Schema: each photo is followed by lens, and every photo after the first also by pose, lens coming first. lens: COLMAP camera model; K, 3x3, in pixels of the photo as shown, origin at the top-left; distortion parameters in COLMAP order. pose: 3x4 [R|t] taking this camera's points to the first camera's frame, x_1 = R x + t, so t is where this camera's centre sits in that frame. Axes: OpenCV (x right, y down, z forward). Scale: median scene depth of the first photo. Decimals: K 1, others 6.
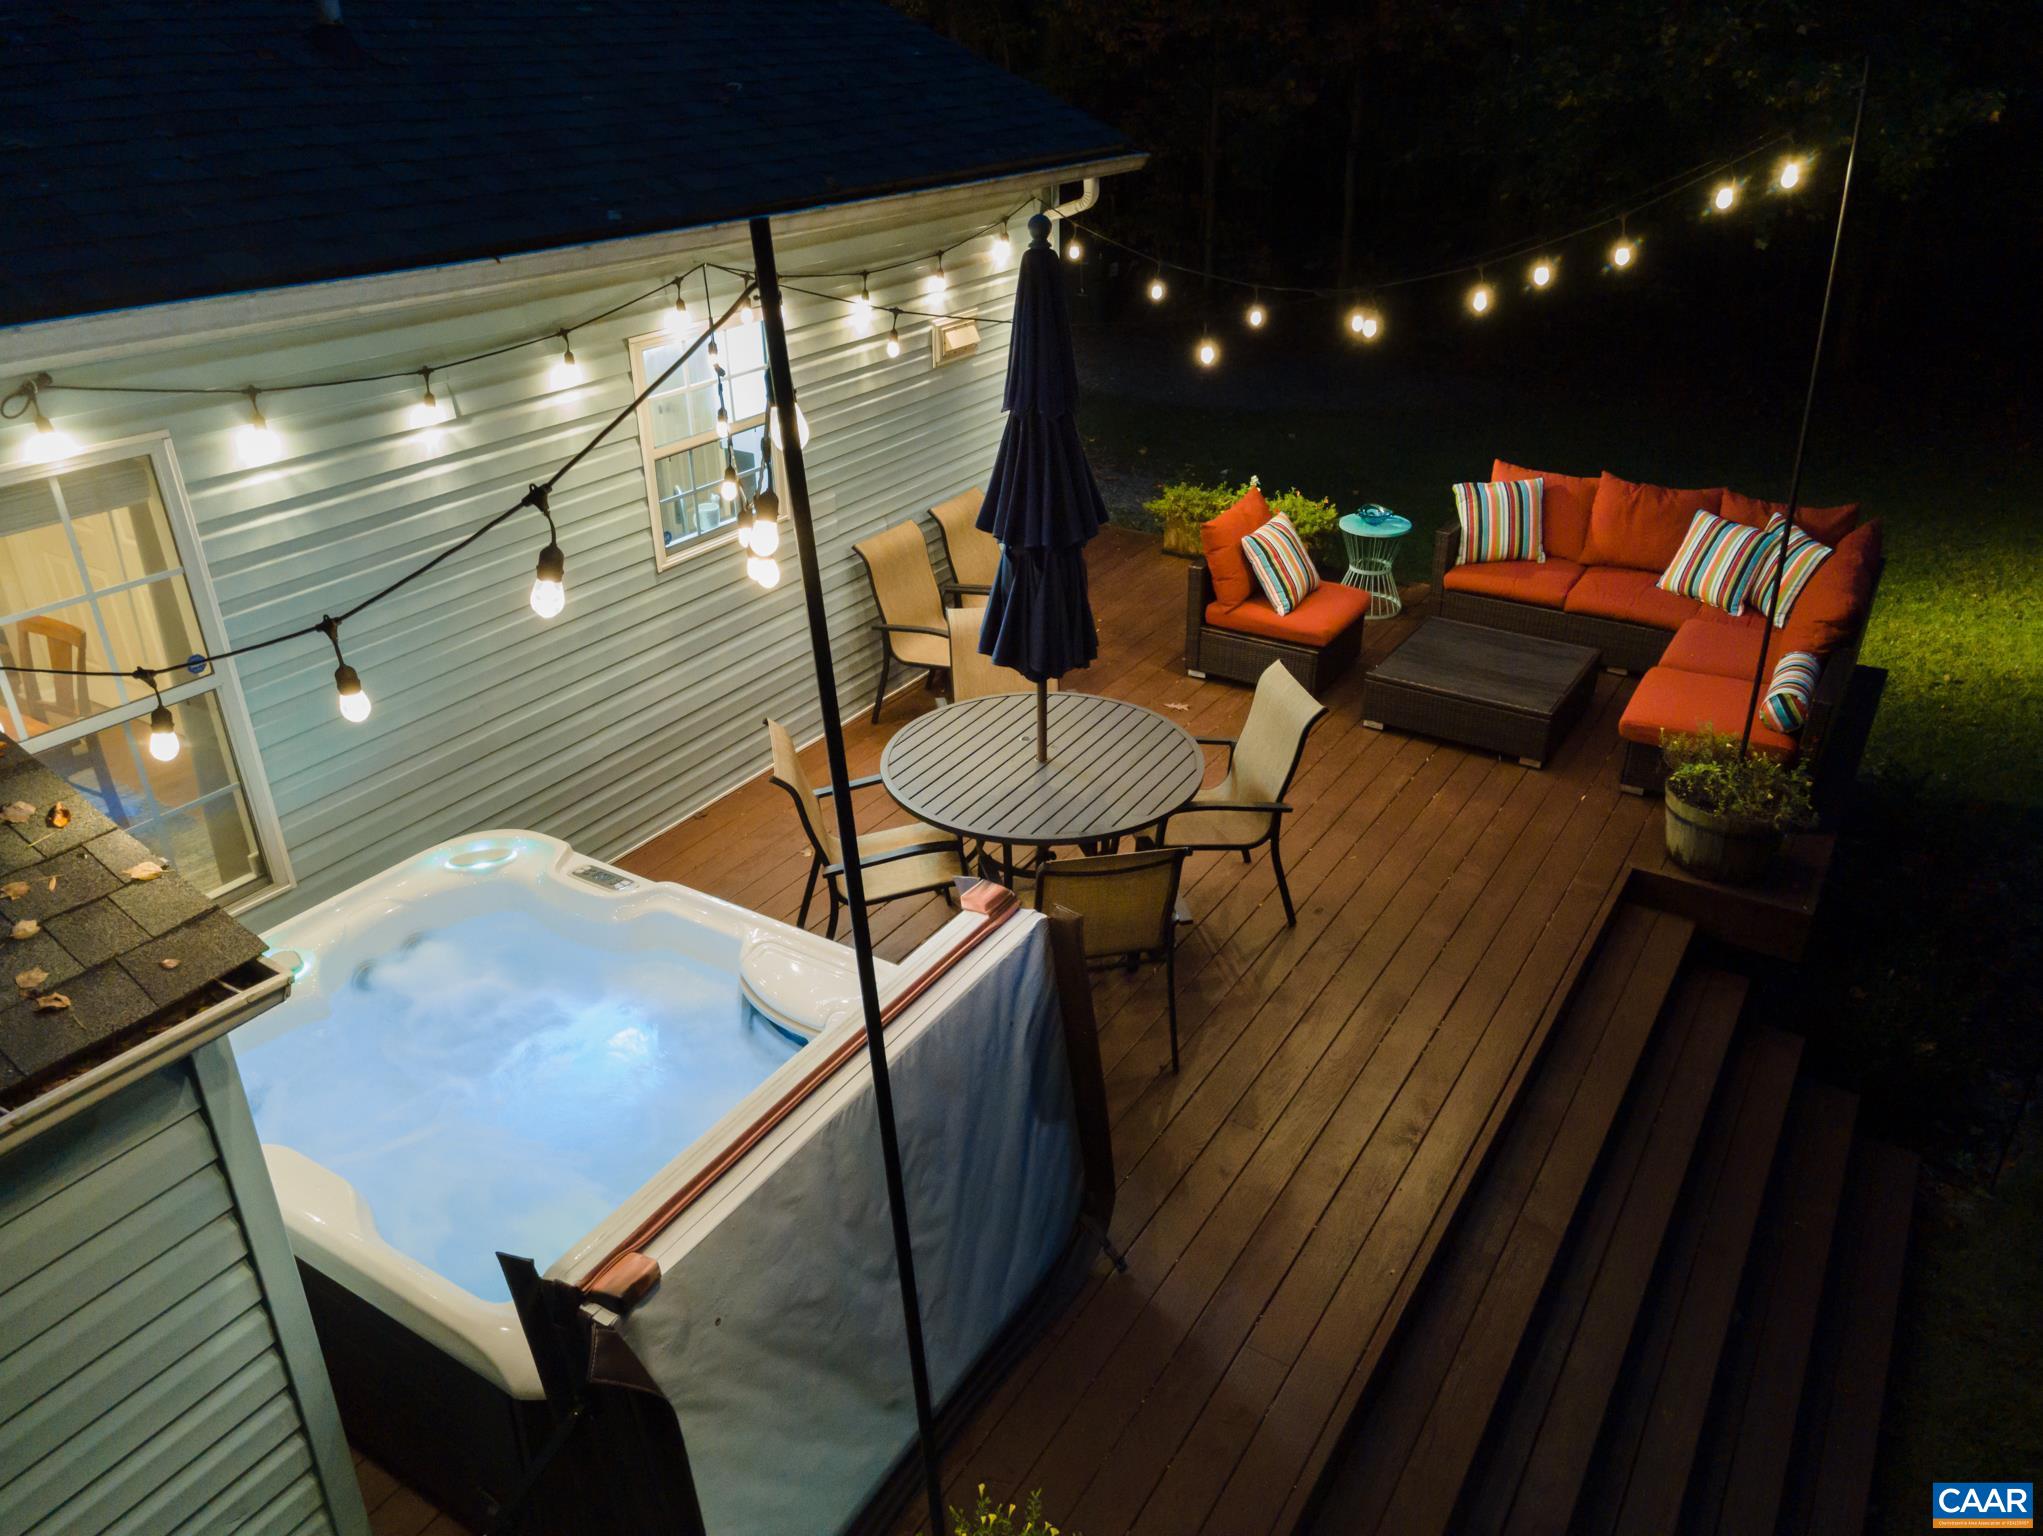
lens RADIAL K [[1467.9, 0, 1021.5], [0, 1467.9, 768.0], [0, 0, 1]] dist [-0.032943, 0.110868]
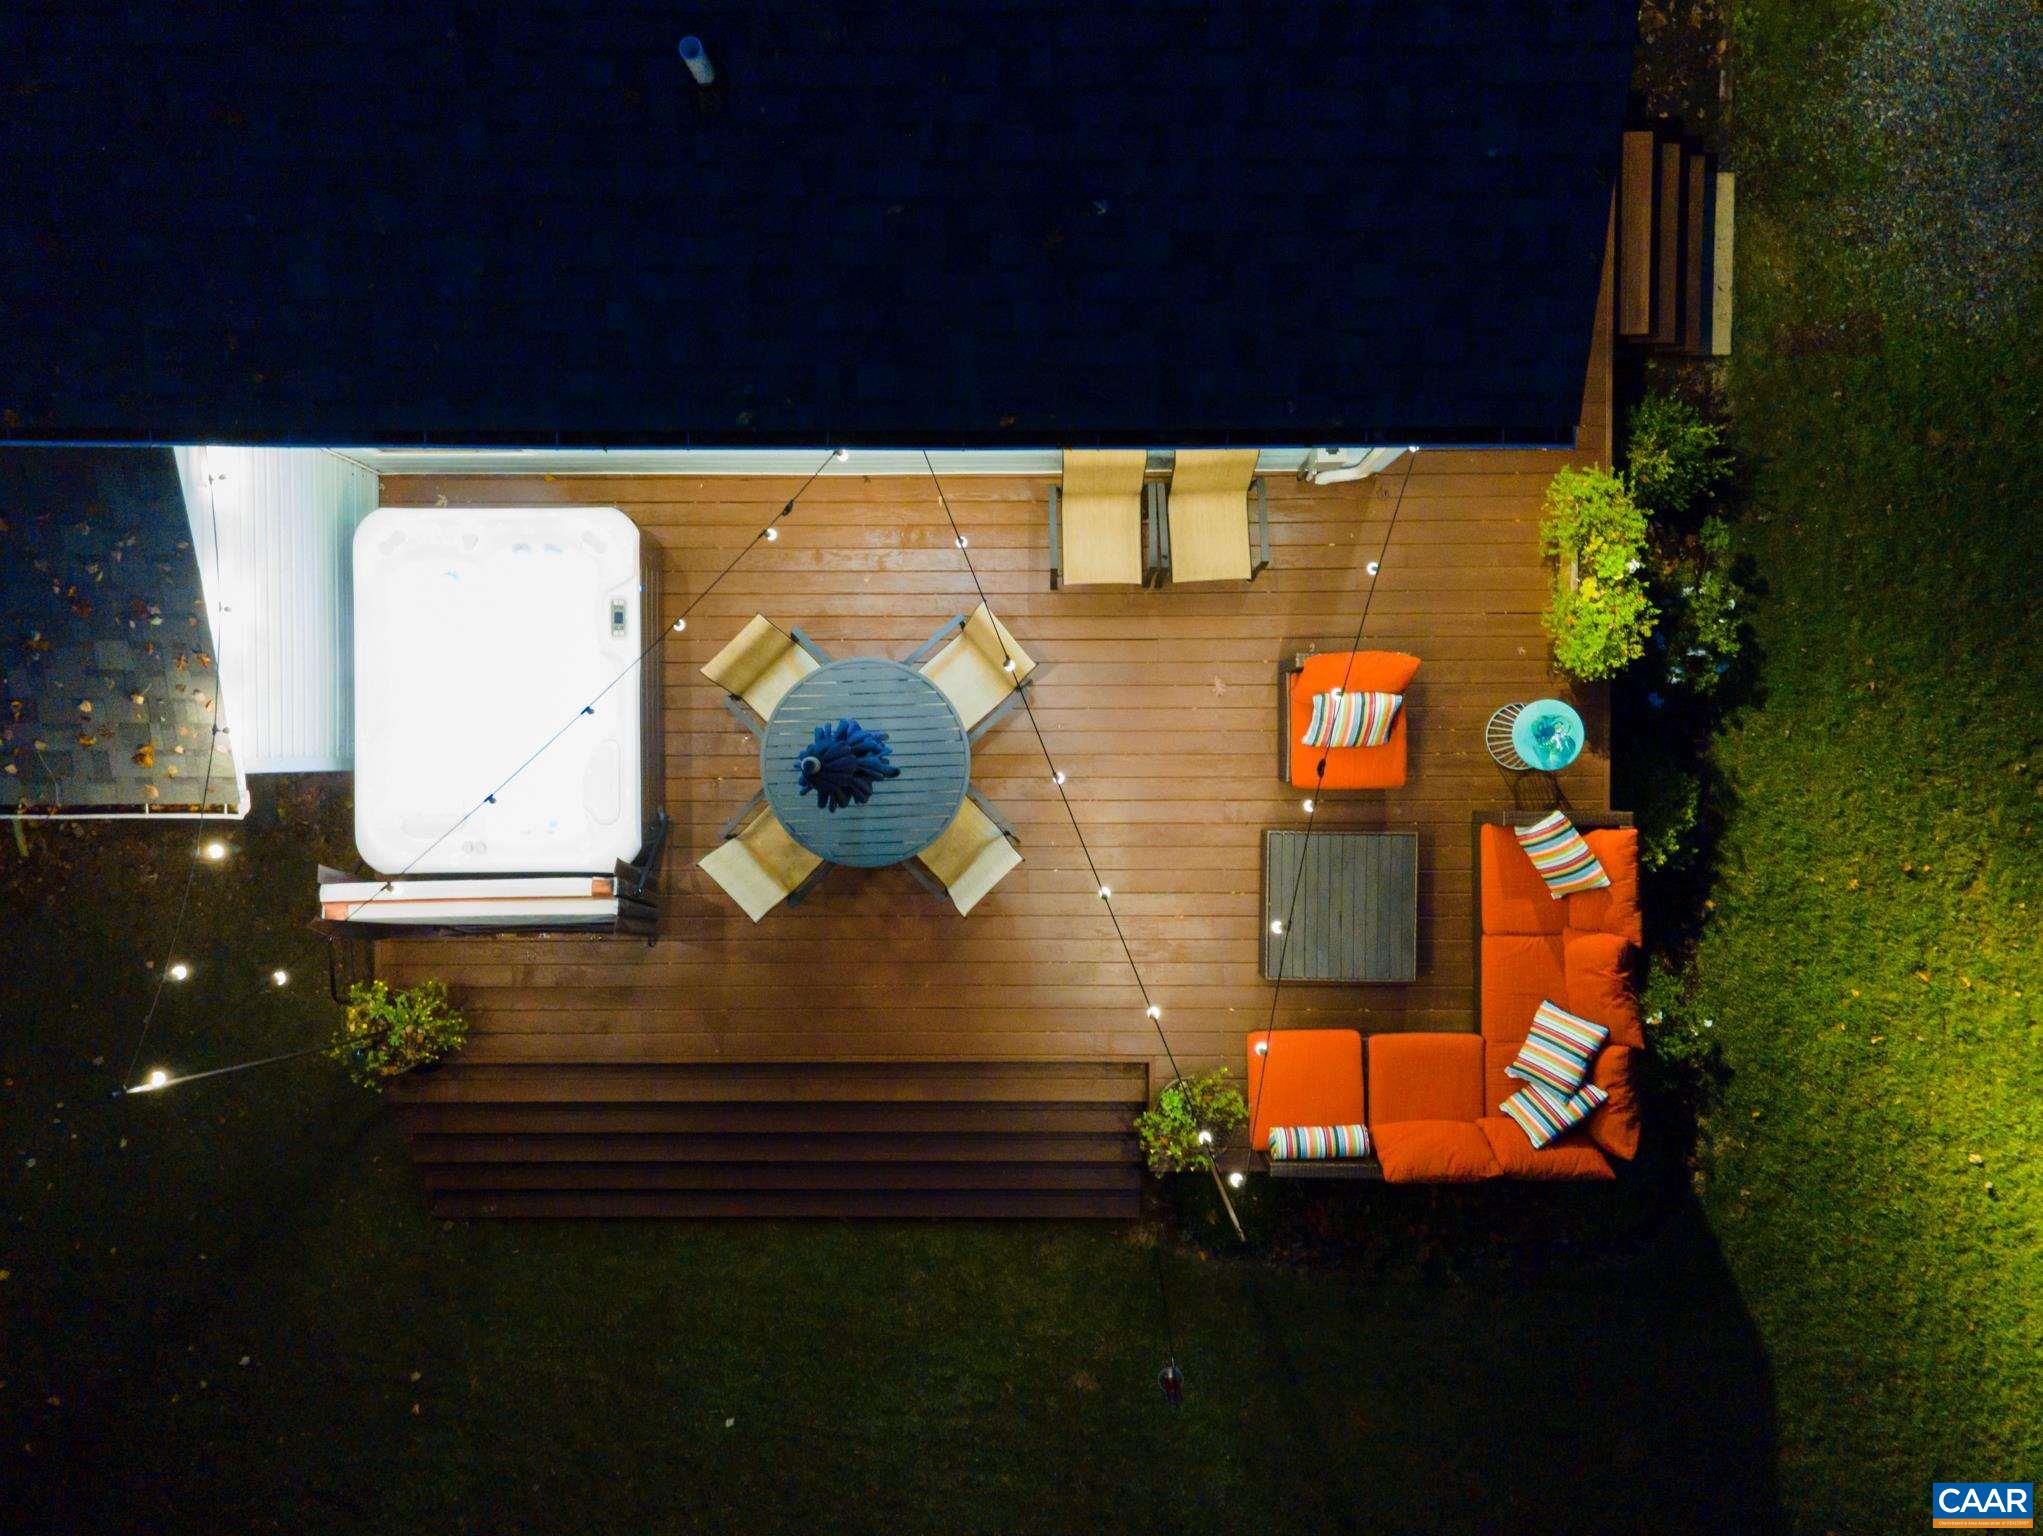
lens RADIAL K [[1467.9, 0, 1021.5], [0, 1467.9, 768.0], [0, 0, 1]] dist [-0.032943, 0.110868]
pose [[0.542533, 0.840028, 0.003208, 0.085939], [-0.400465, 0.255280, 0.880034, -1.234234], [0.738435, -0.478732, 0.474899, 0.339816]]
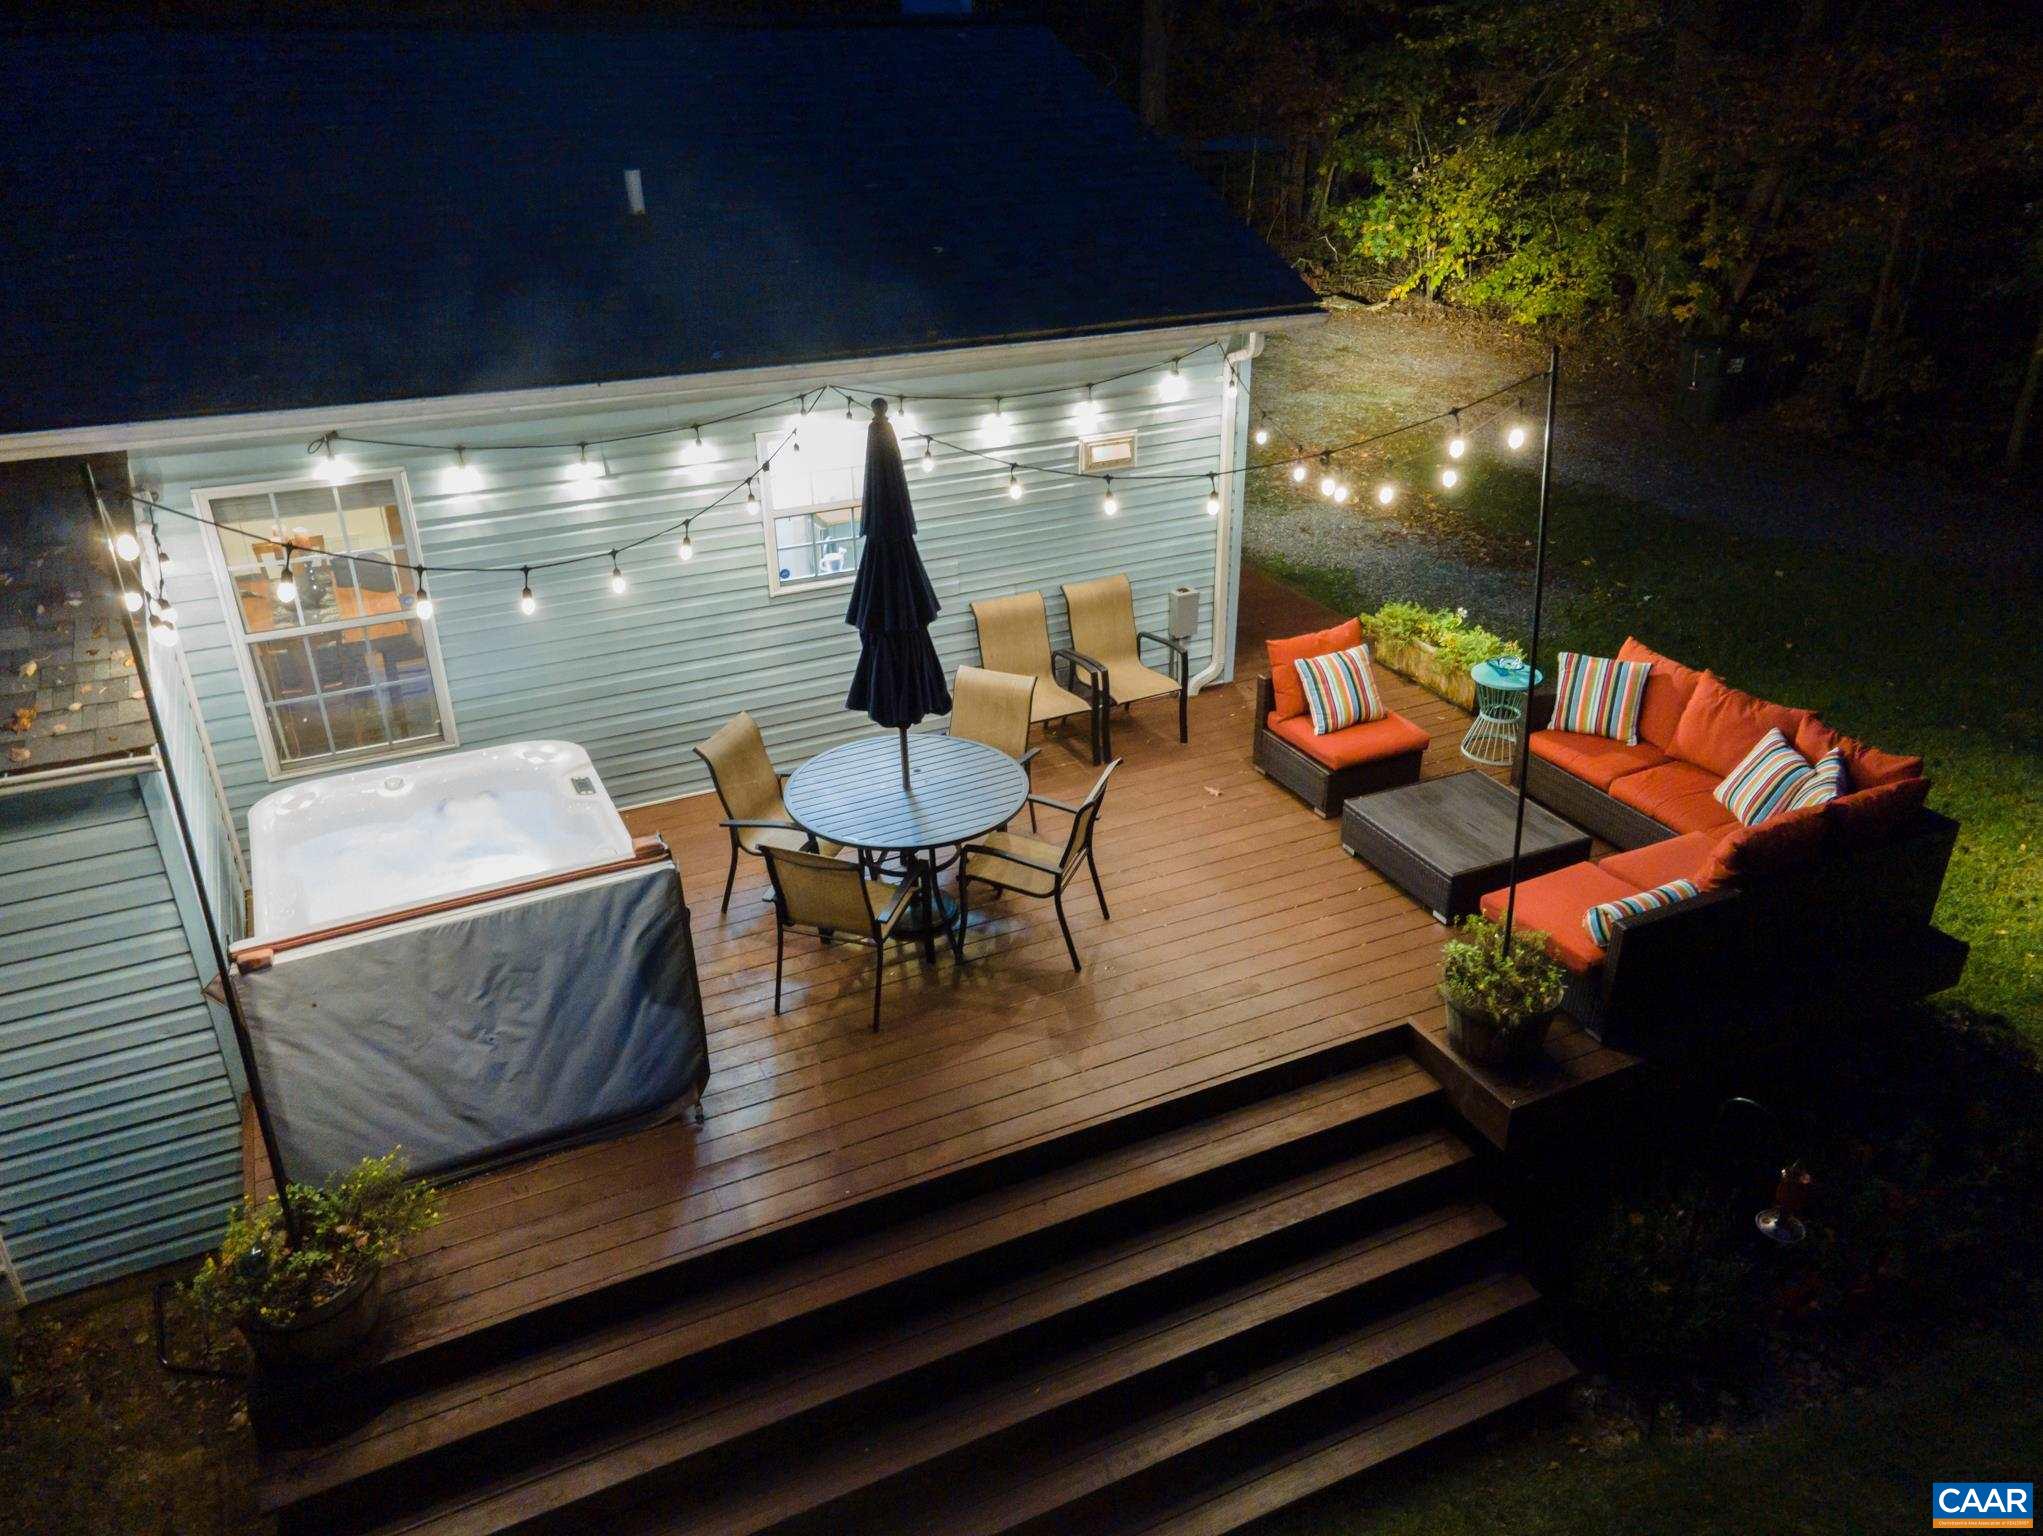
lens RADIAL K [[1467.9, 0, 1021.5], [0, 1467.9, 768.0], [0, 0, 1]] dist [-0.032943, 0.110868]
pose [[0.852717, 0.235265, -0.466395, 0.618180], [-0.240475, 0.969401, 0.049333, -0.097933], [0.463730, 0.070090, 0.883200, -0.104126]]
